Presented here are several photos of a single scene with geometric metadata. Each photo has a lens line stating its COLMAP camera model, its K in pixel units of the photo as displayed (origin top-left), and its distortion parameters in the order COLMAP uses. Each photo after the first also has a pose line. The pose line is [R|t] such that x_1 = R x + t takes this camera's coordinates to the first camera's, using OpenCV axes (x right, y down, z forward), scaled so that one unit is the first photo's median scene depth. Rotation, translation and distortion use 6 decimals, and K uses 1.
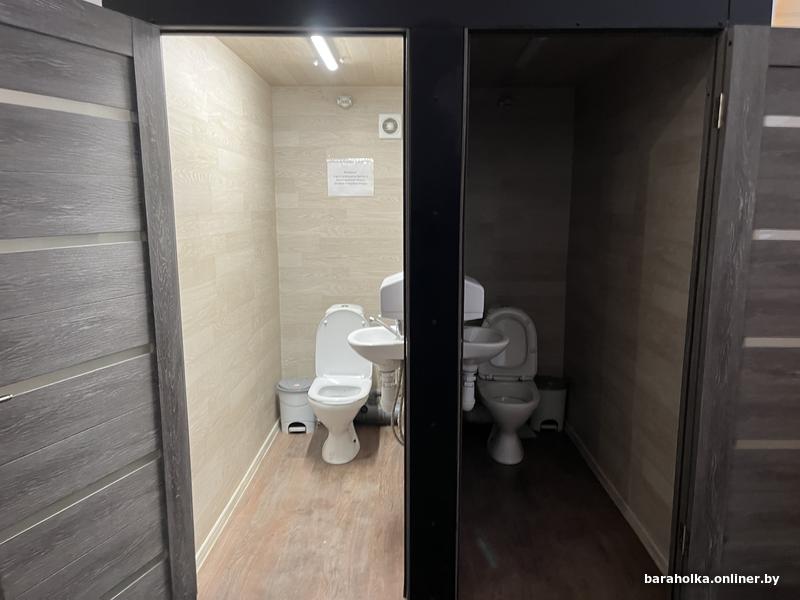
lens RADIAL K [[600.8, 0, 400.0], [0, 600.8, 300.0], [0, 0, 1]] dist [0.072457, -0.089943]
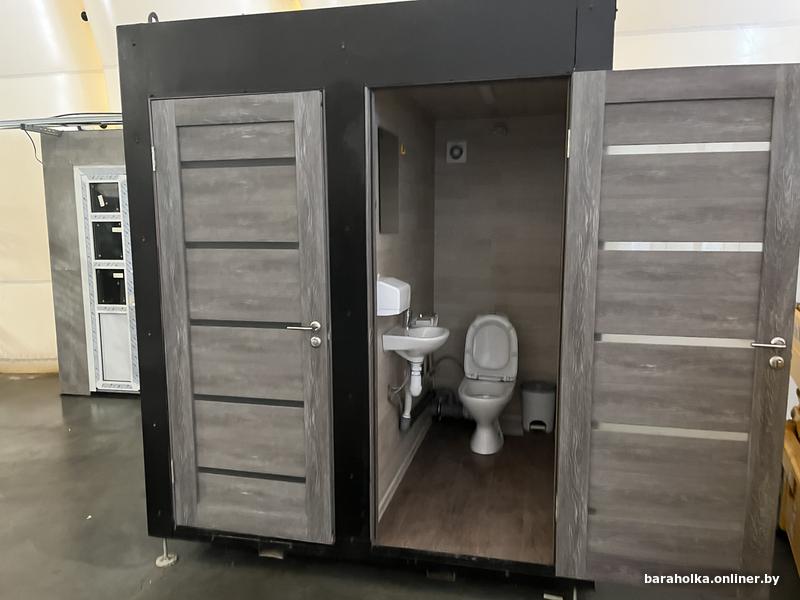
lens RADIAL K [[600.8, 0, 400.0], [0, 600.8, 300.0], [0, 0, 1]] dist [0.072457, -0.089943]
pose [[0.976918, 0.020973, -0.212581, 0.423239], [-0.028531, 0.999063, -0.032548, 0.045184], [0.211699, 0.037862, 0.976601, -0.210863]]
